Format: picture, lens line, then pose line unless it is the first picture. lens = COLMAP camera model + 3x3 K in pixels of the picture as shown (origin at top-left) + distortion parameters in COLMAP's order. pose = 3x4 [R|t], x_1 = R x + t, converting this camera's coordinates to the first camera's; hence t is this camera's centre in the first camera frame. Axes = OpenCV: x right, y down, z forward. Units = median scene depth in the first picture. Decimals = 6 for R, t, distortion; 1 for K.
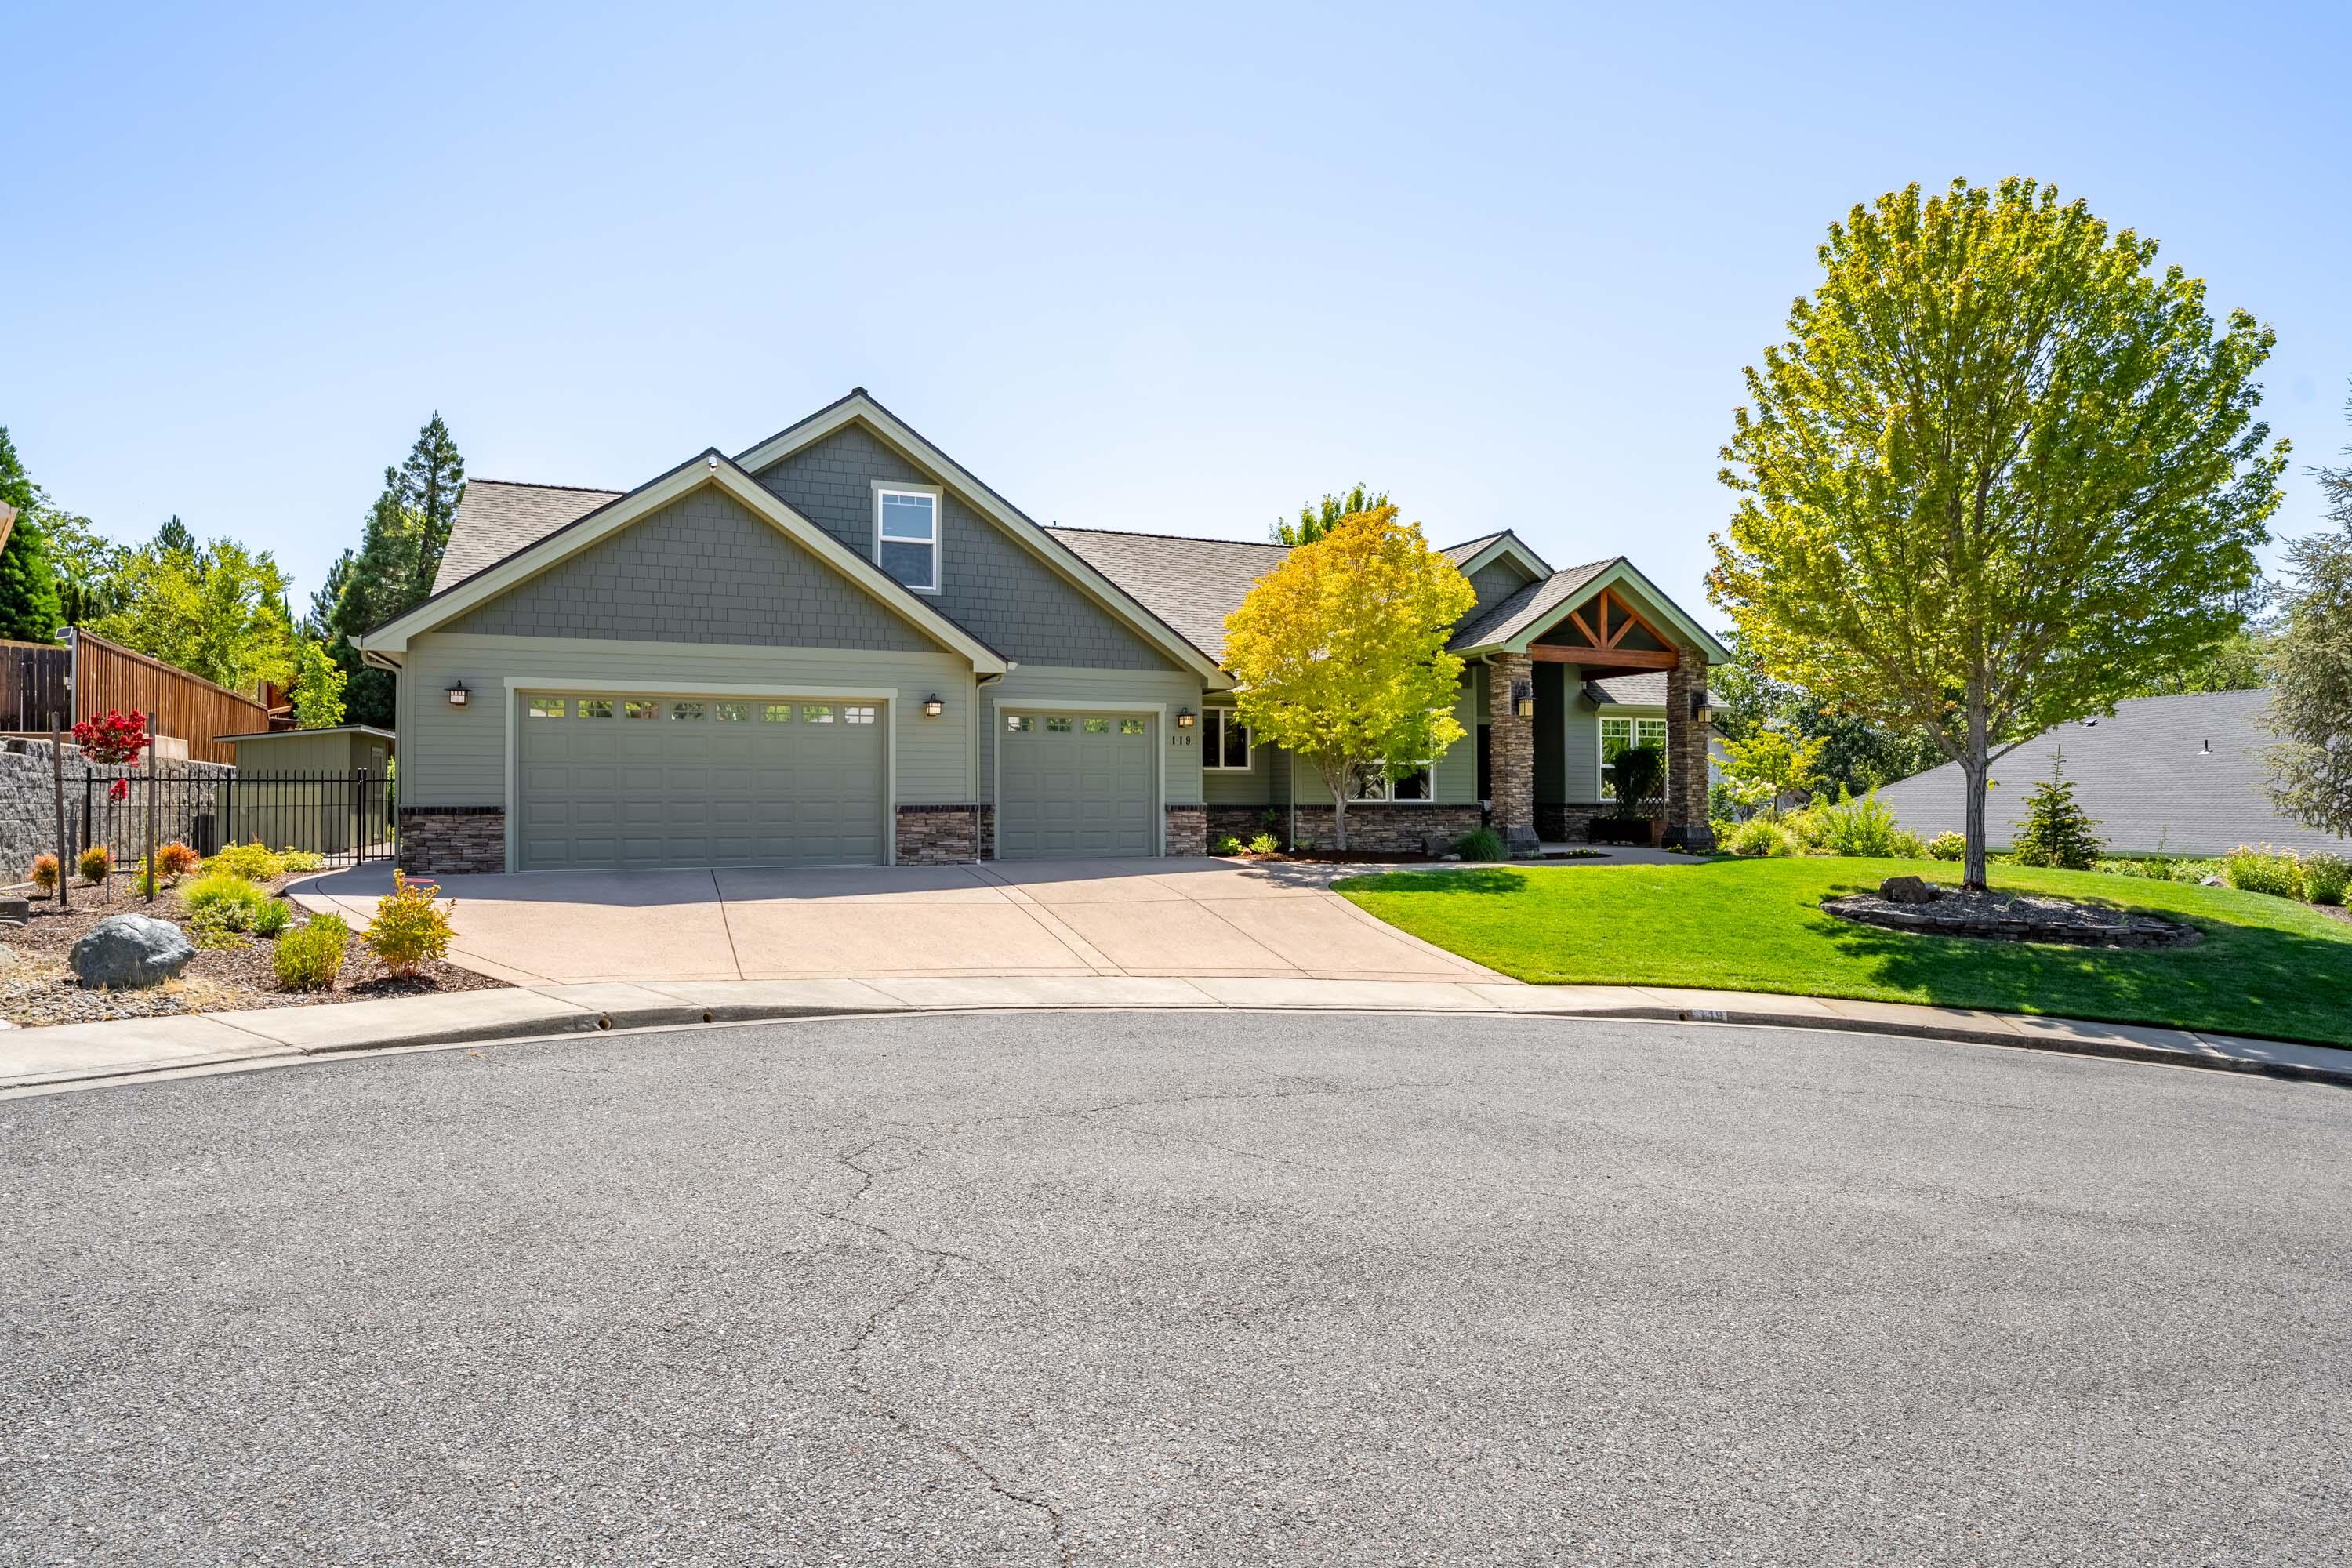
lens RADIAL K [[1300.6, 0, 1176.0], [0, 1300.6, 784.0], [0, 0, 1]] dist [-0.032171, -0.000480]
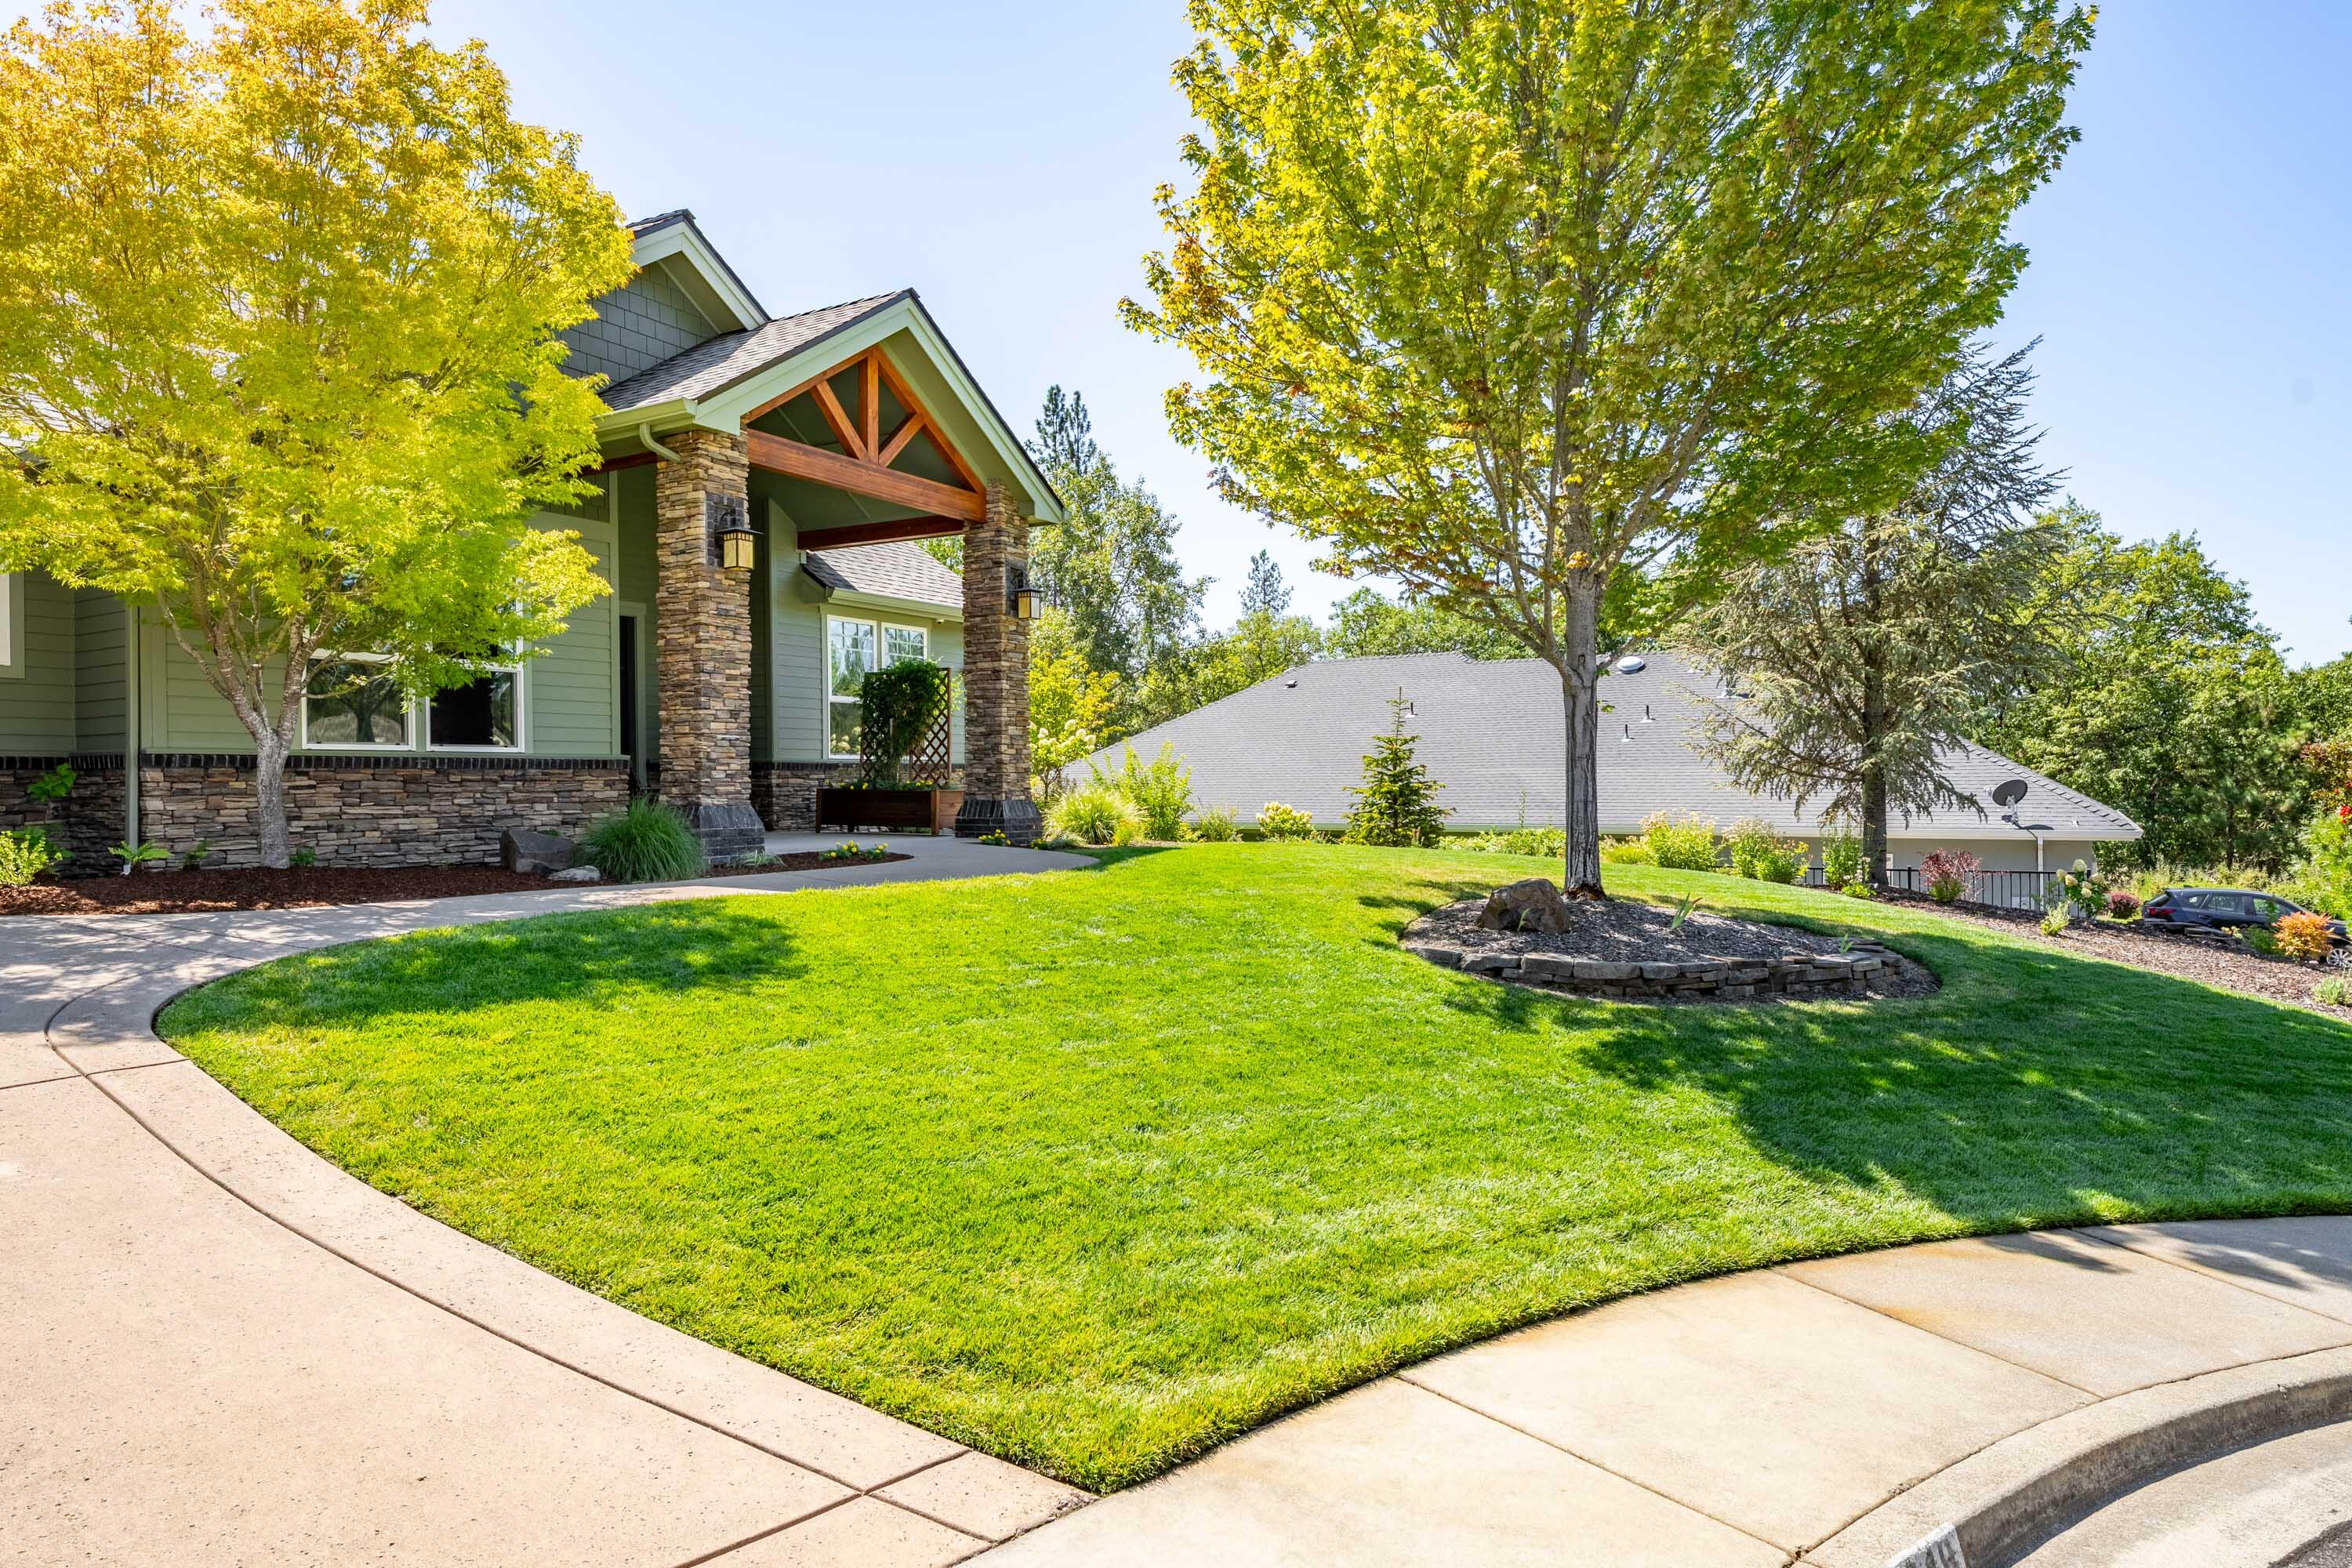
lens RADIAL K [[1420.6, 0, 1176.0], [0, 1420.6, 784.0], [0, 0, 1]] dist [0.023969, -0.001298]
pose [[0.802561, -0.007594, 0.596521, 0.082608], [-0.001042, 0.999900, 0.014132, 0.018230], [-0.596569, -0.011963, 0.802473, 0.464022]]
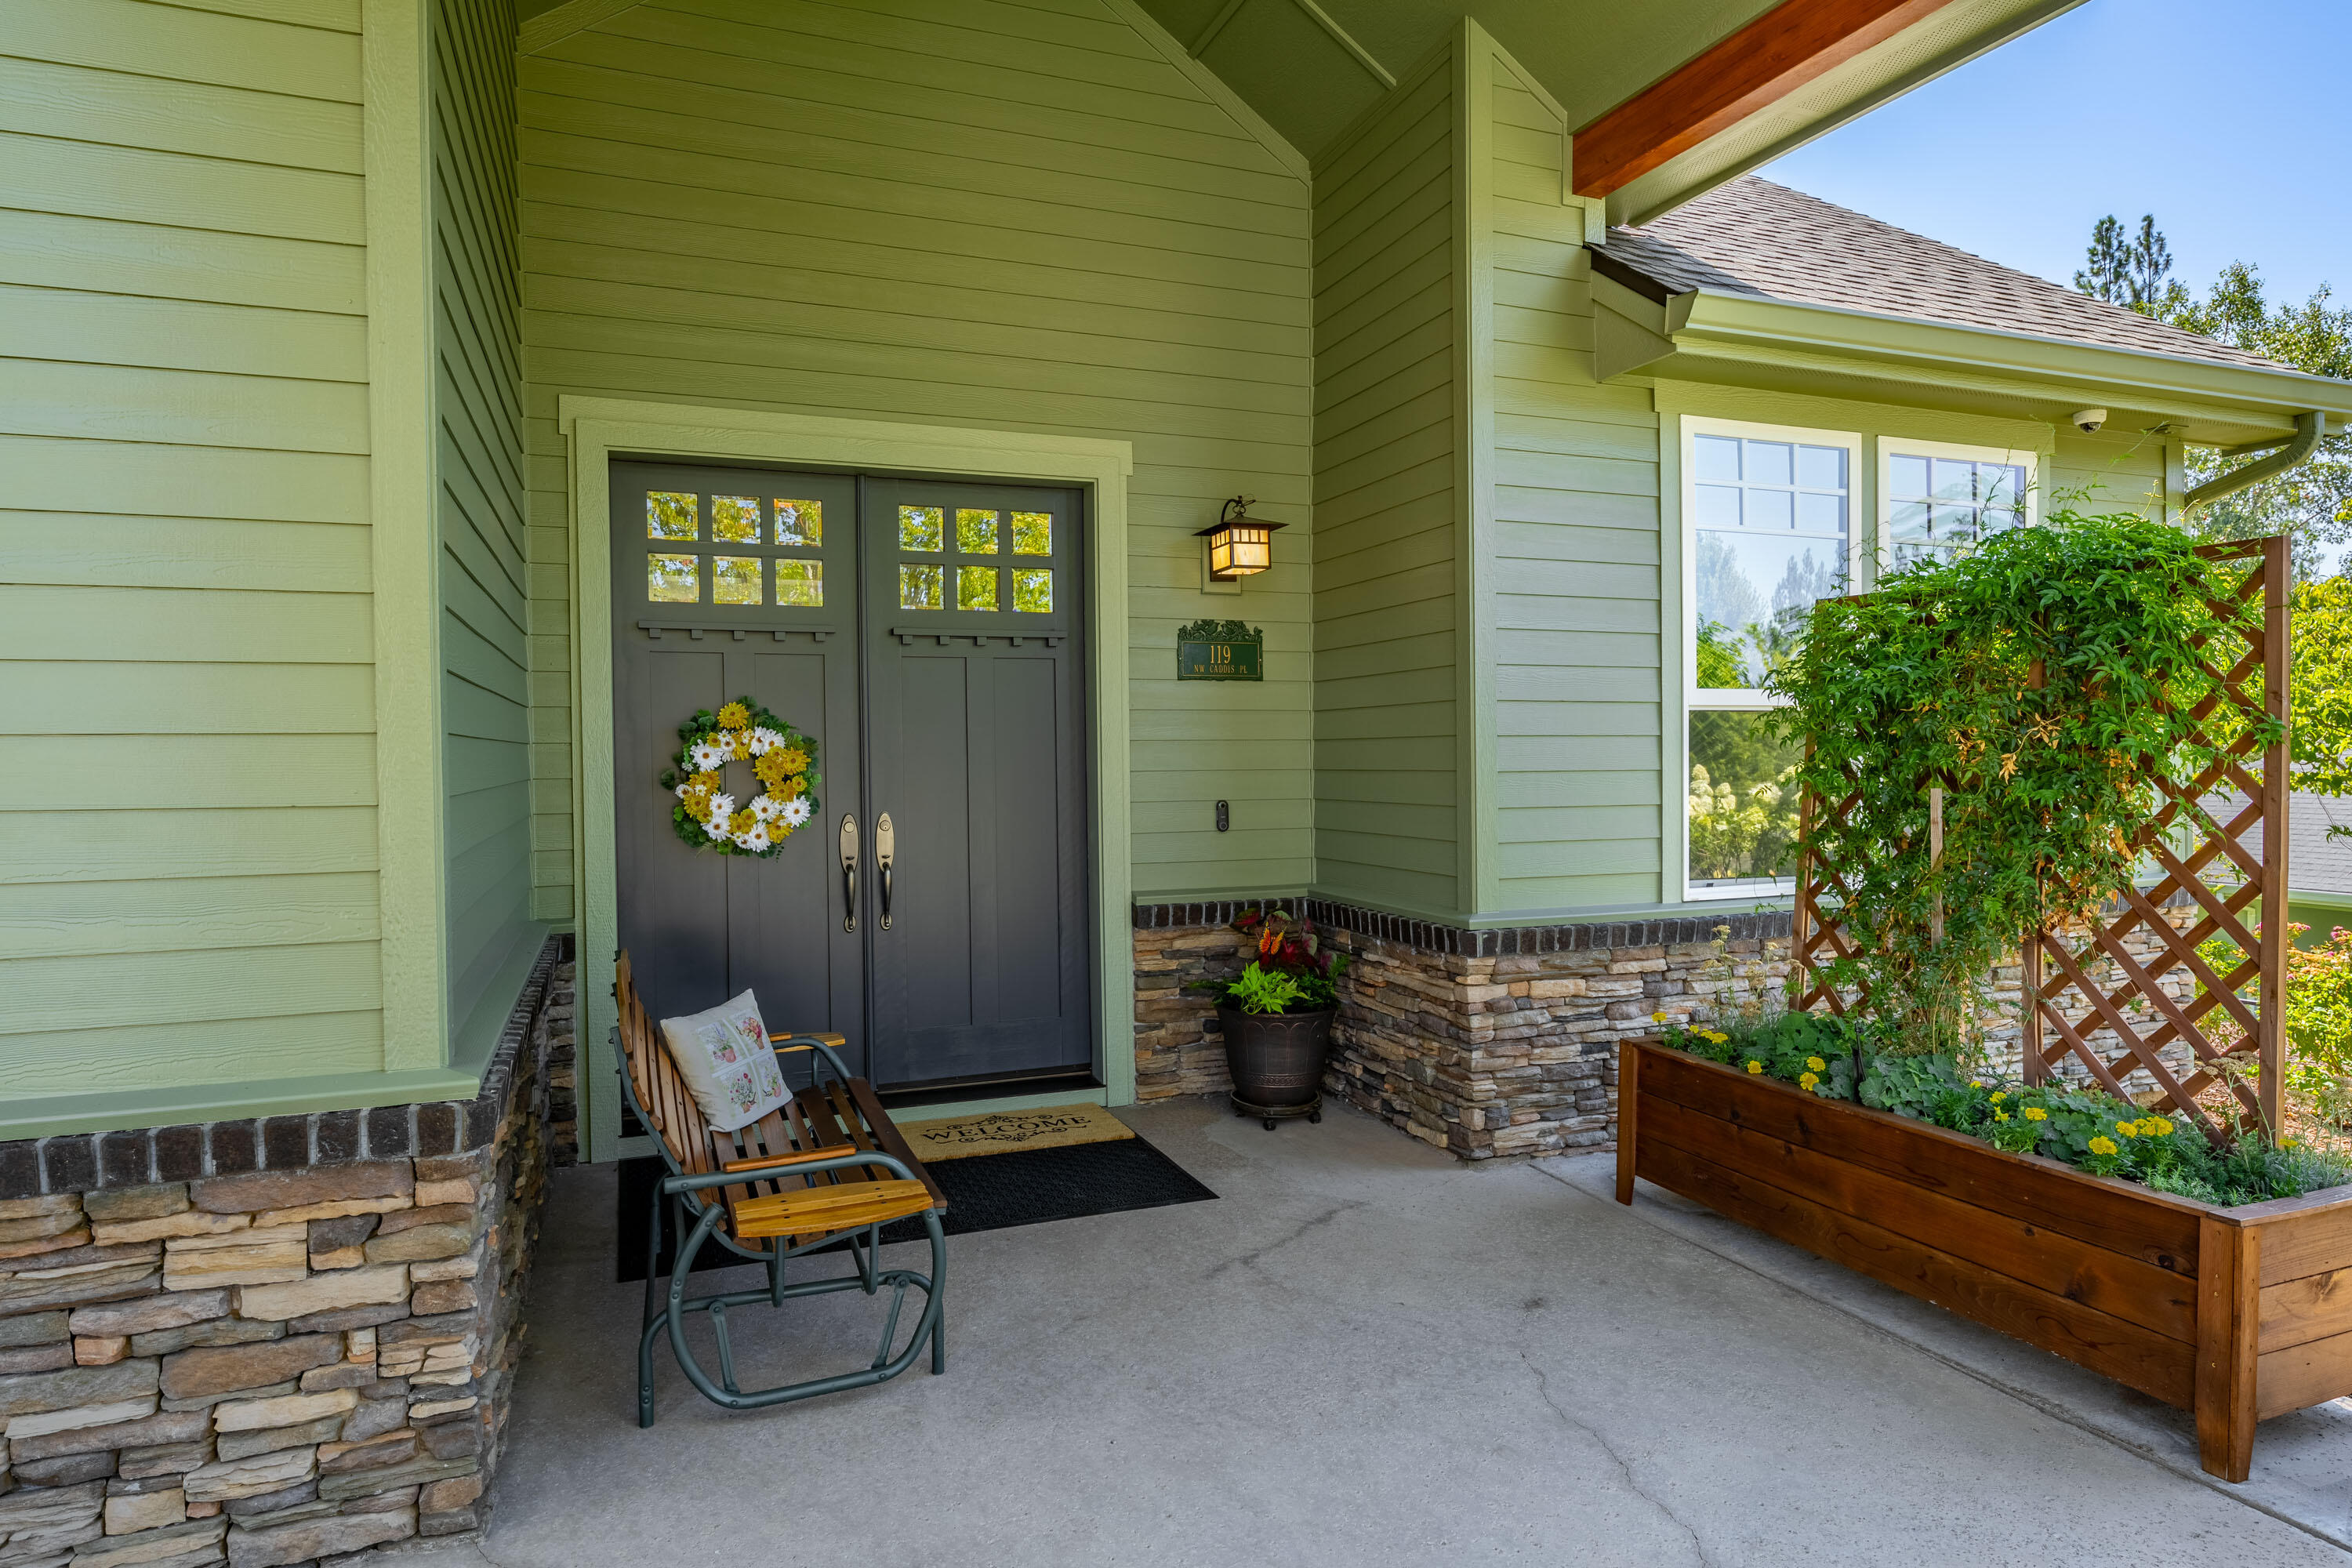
lens RADIAL K [[1420.6, 0, 1176.0], [0, 1420.6, 784.0], [0, 0, 1]] dist [0.023969, -0.001298]
pose [[0.999967, -0.005716, 0.005700, 0.307349], [0.005540, 0.999520, 0.030471, -0.010618], [-0.005871, -0.030438, 0.999519, 0.963225]]
